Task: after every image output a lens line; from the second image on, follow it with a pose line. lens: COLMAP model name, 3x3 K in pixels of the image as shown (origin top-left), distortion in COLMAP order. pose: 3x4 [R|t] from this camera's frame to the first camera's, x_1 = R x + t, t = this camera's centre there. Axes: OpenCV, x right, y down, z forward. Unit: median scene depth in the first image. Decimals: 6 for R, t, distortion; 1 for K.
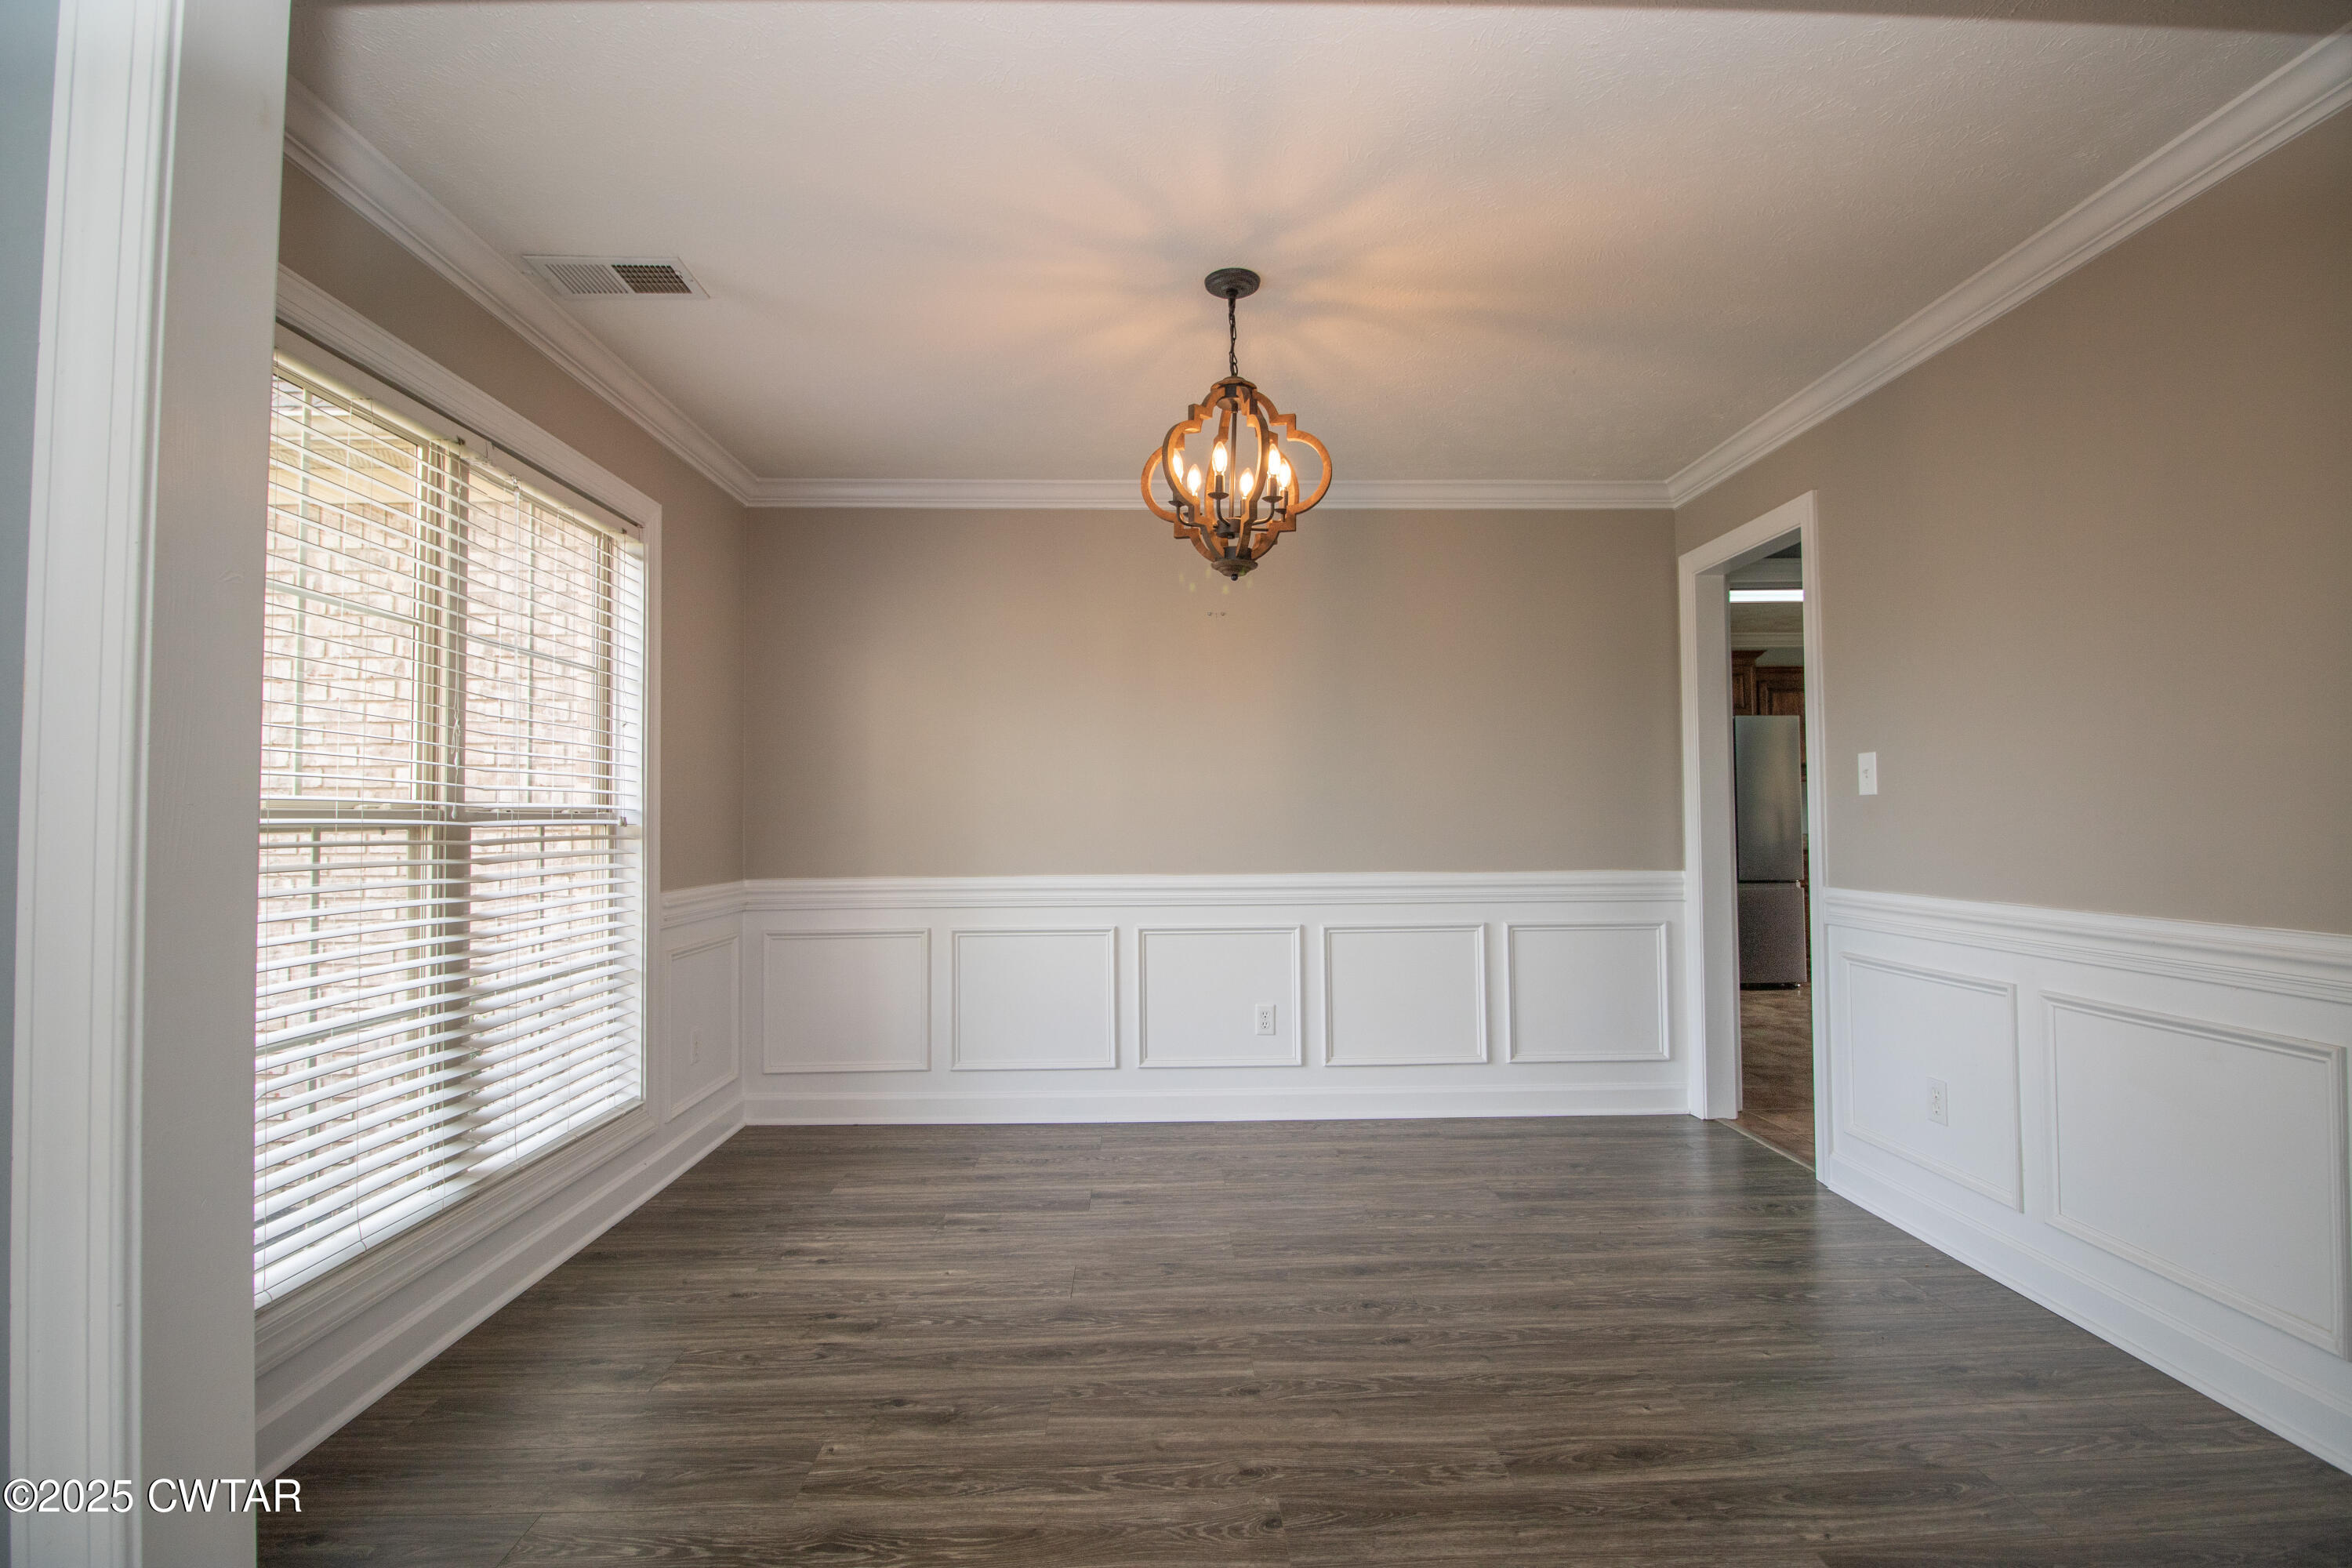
lens RADIAL K [[1082.0, 0, 1198.8], [0, 1082.0, 781.2], [0, 0, 1]] dist [-0.003240, -0.011589]
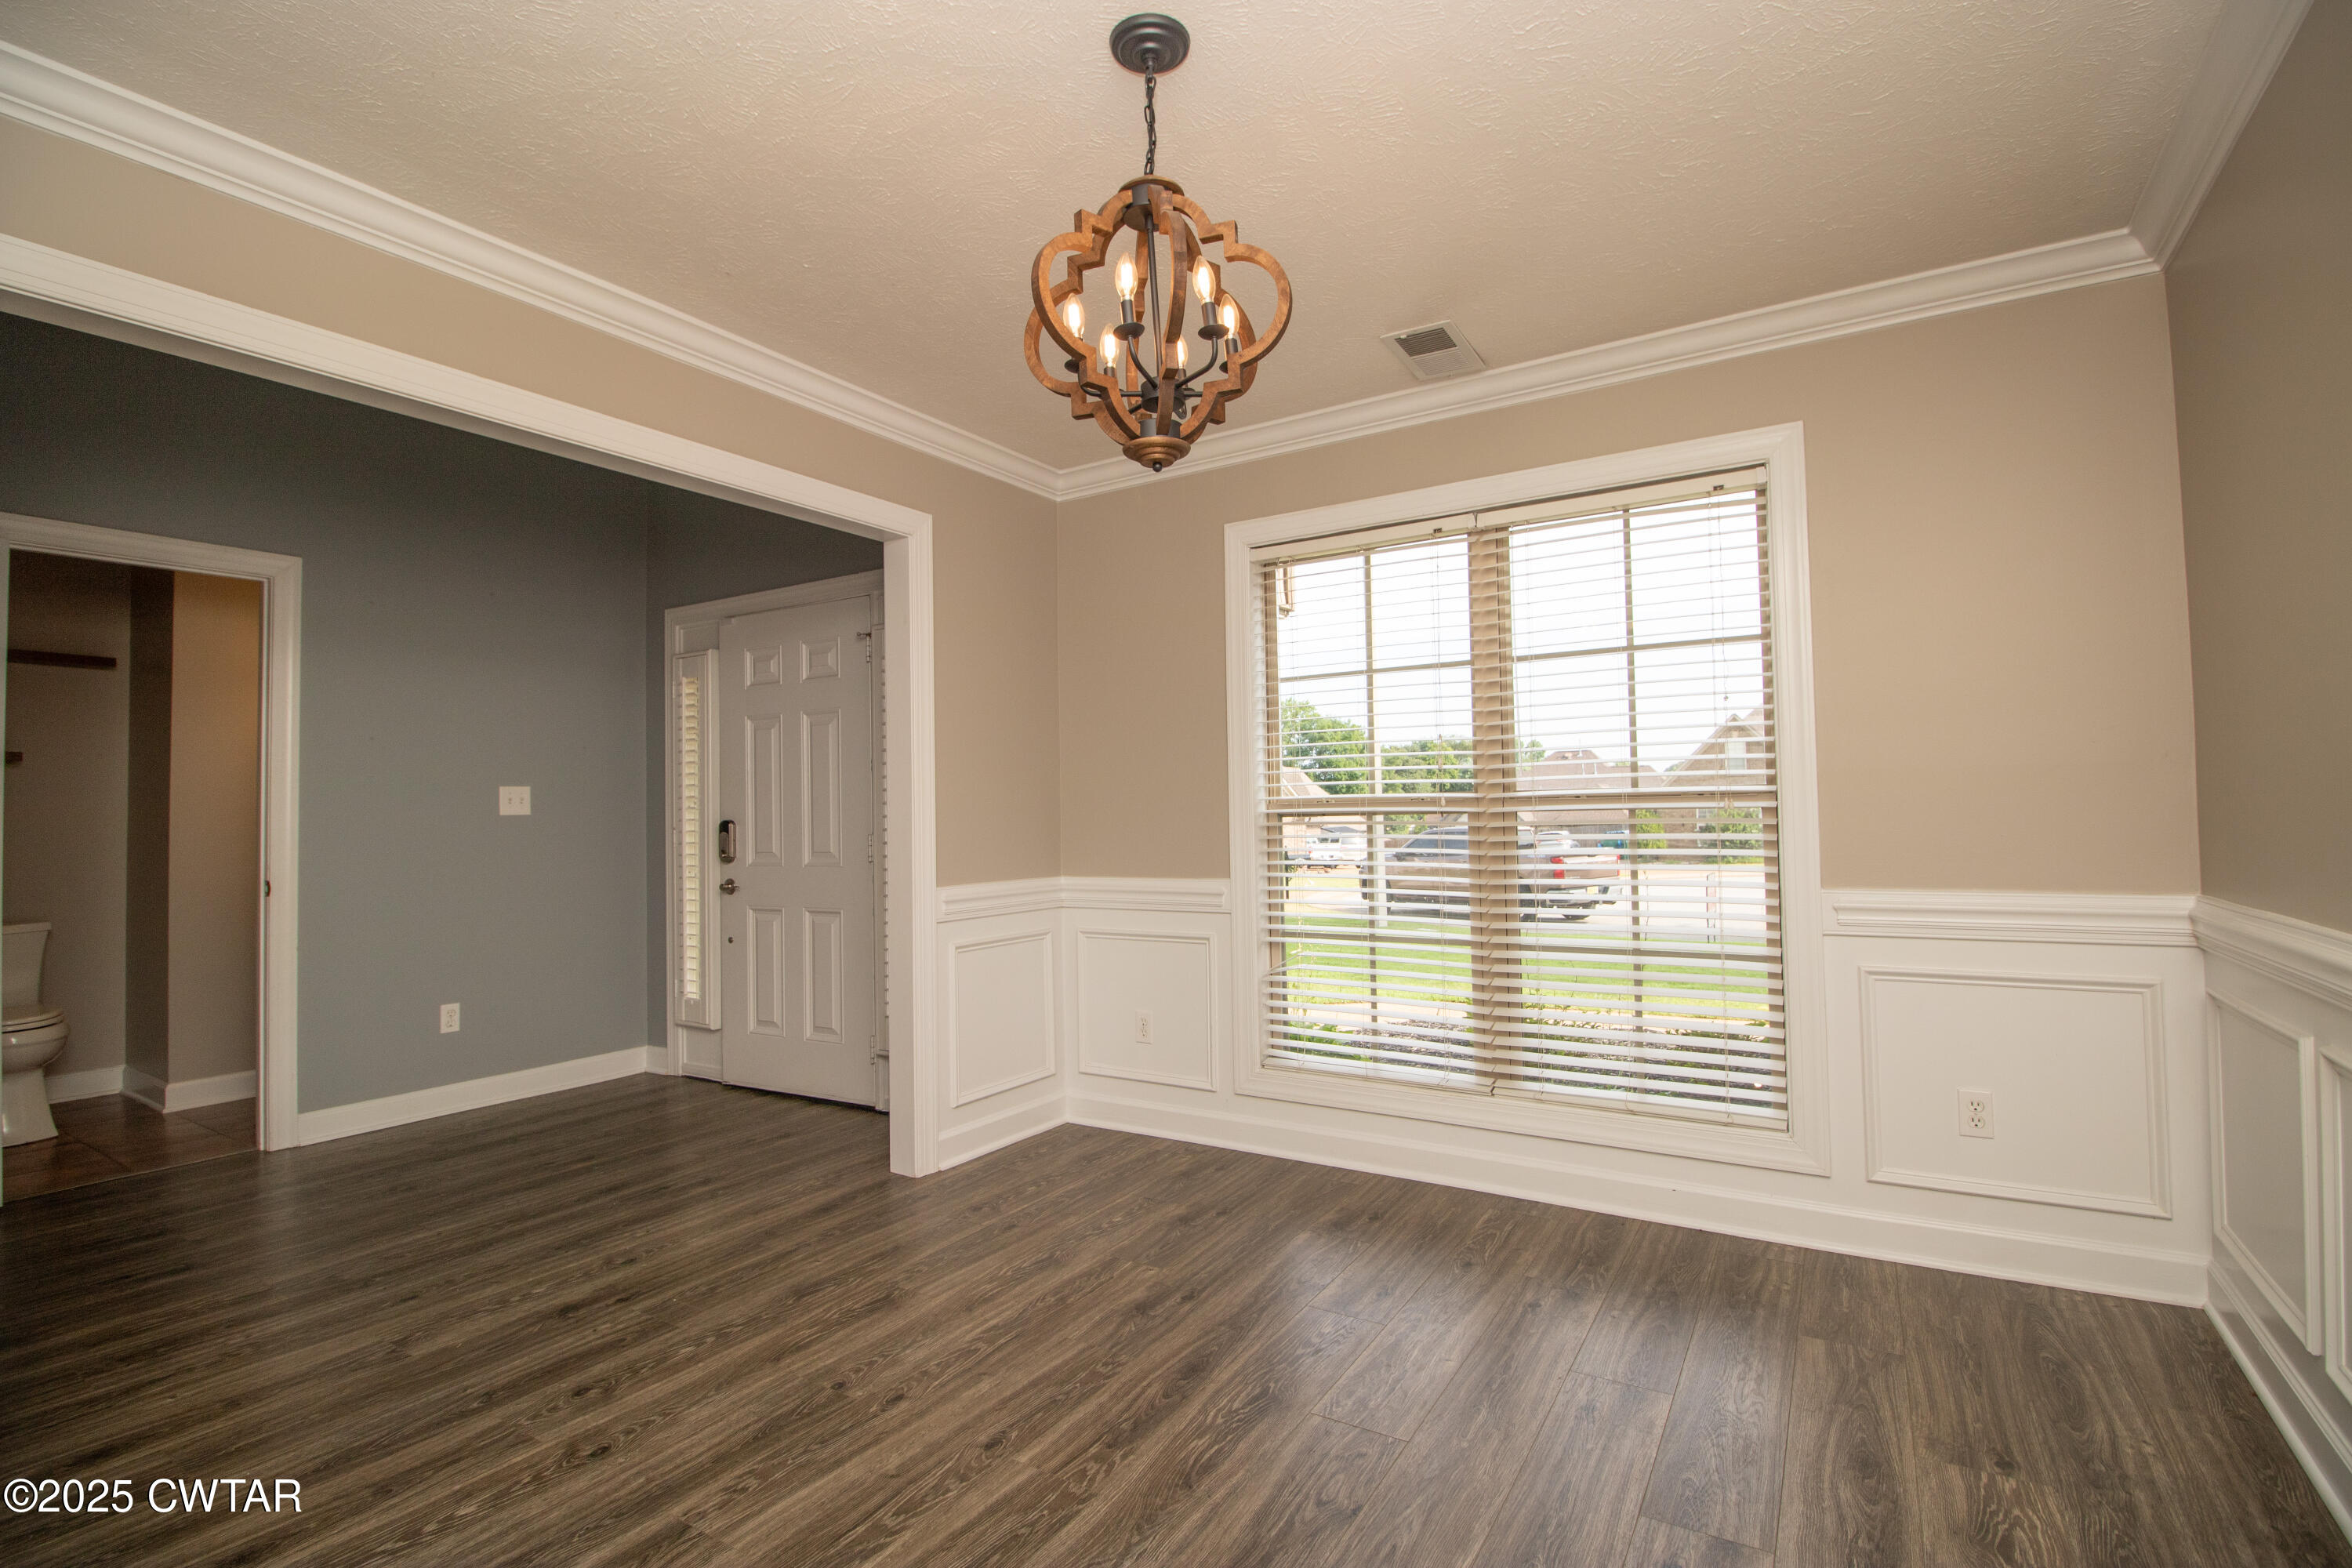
lens RADIAL K [[1082.0, 0, 1182.0], [0, 1082.0, 784.4], [0, 0, 1]] dist [-0.003240, -0.011589]
pose [[-0.555434, -0.003648, -0.831553, 0.838066], [0.050637, 0.997986, -0.038201, 0.056458], [0.830018, -0.063325, -0.554130, 1.946321]]
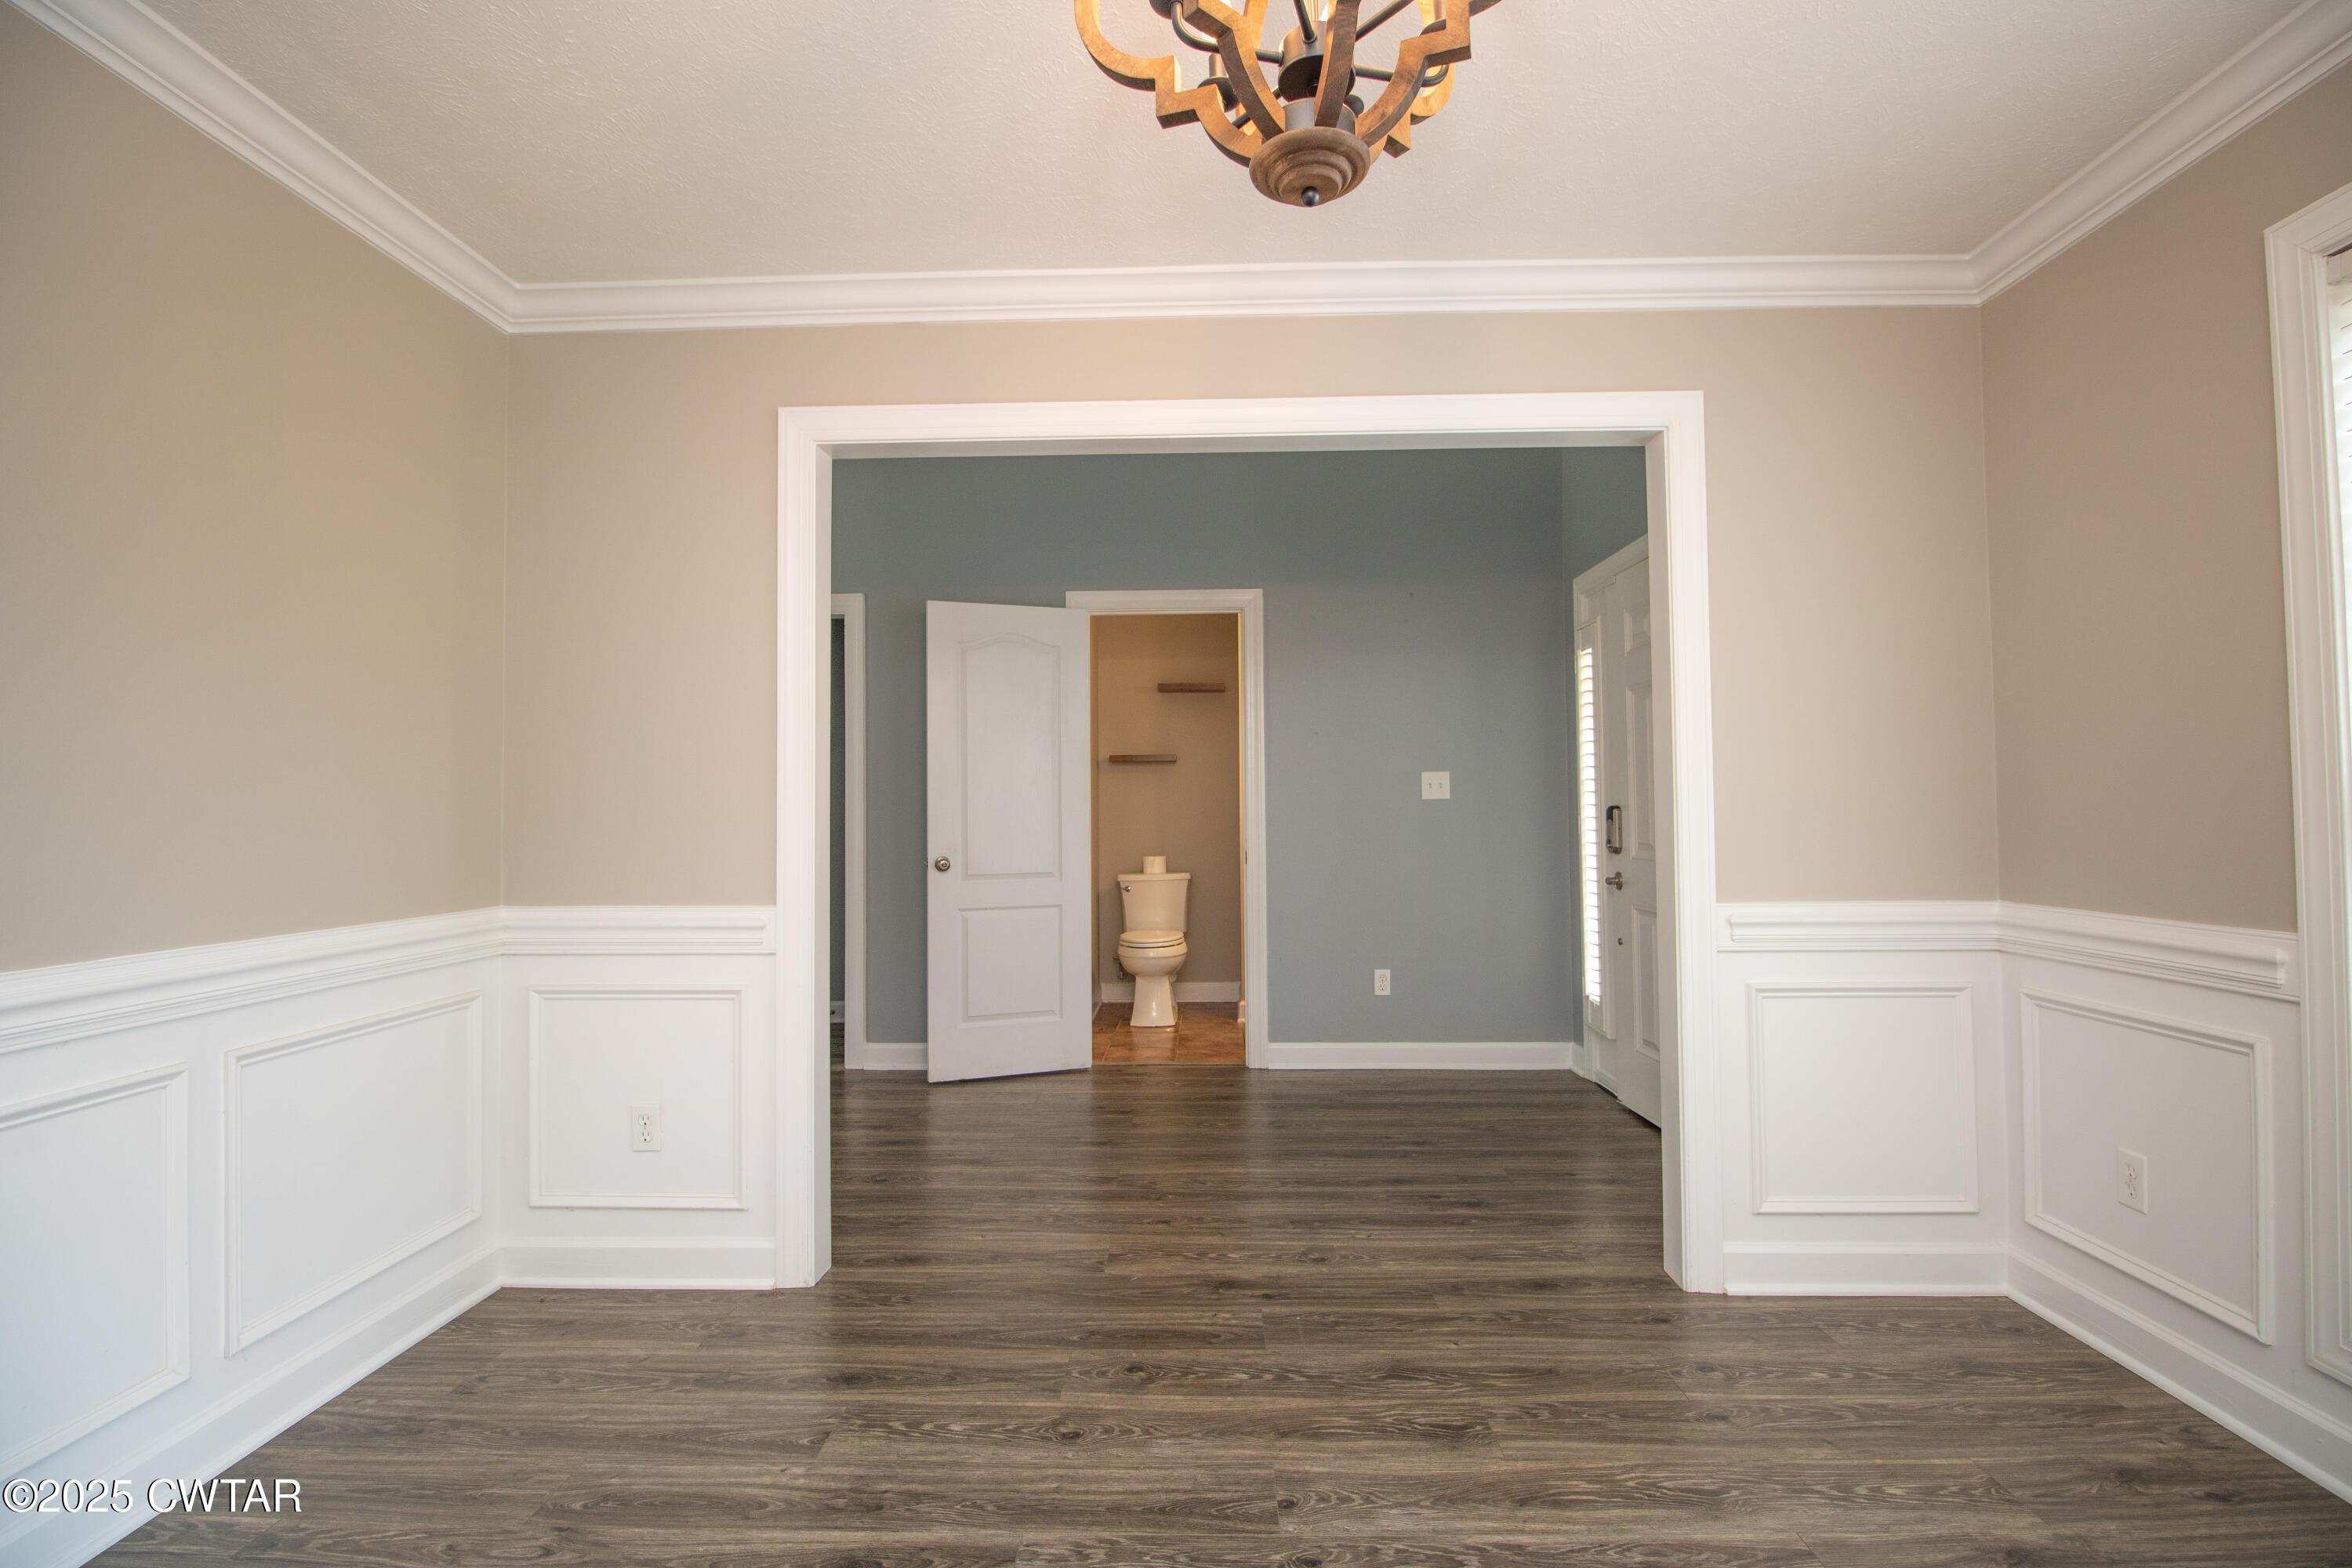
lens RADIAL K [[1082.0, 0, 1198.6], [0, 1082.0, 781.4], [0, 0, 1]] dist [-0.003240, -0.011589]
pose [[-0.998541, 0.016609, 0.051374, 0.083254], [0.013471, 0.998057, -0.060829, 0.063446], [-0.052284, -0.060048, -0.996825, 1.938994]]
